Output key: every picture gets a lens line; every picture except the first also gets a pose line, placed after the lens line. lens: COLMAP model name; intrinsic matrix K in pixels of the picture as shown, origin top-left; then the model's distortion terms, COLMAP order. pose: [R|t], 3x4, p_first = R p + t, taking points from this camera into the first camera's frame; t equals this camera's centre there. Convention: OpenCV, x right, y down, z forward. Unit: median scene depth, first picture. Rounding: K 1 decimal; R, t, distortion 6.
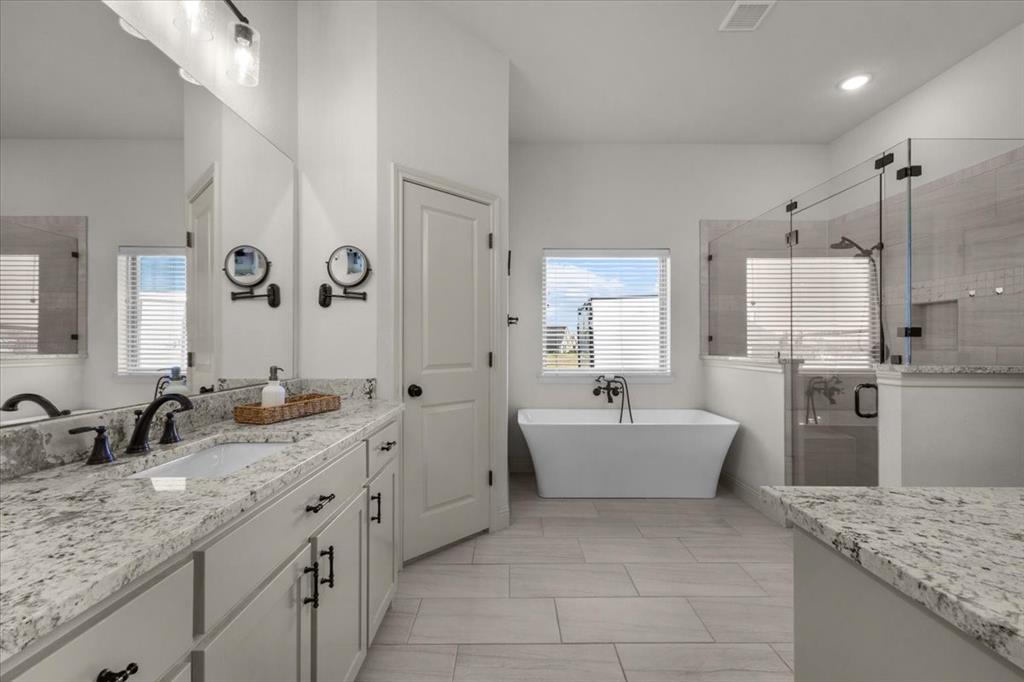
lens RADIAL K [[435.7, 0, 511.8], [0, 435.7, 339.0], [0, 0, 1]] dist [-0.000140, 0.000199]
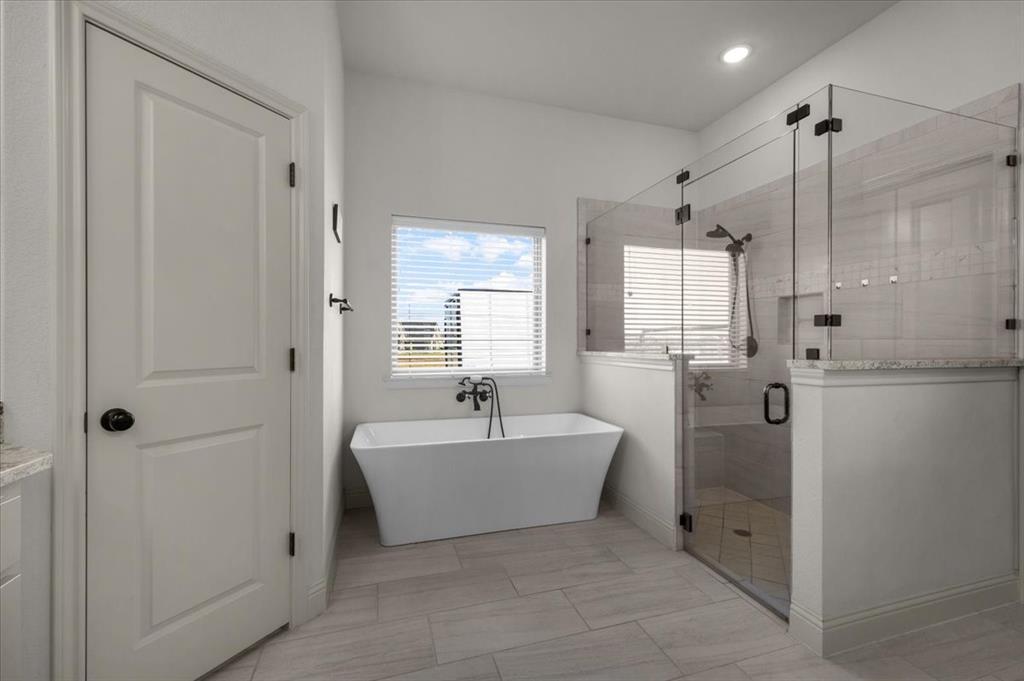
lens RADIAL K [[435.7, 0, 509.6], [0, 435.7, 339.9], [0, 0, 1]] dist [-0.000140, 0.000199]
pose [[0.958748, -0.000350, 0.284258, 0.068408], [-0.001888, 0.999969, 0.007601, 0.010945], [-0.284252, -0.007825, 0.958718, 0.263298]]
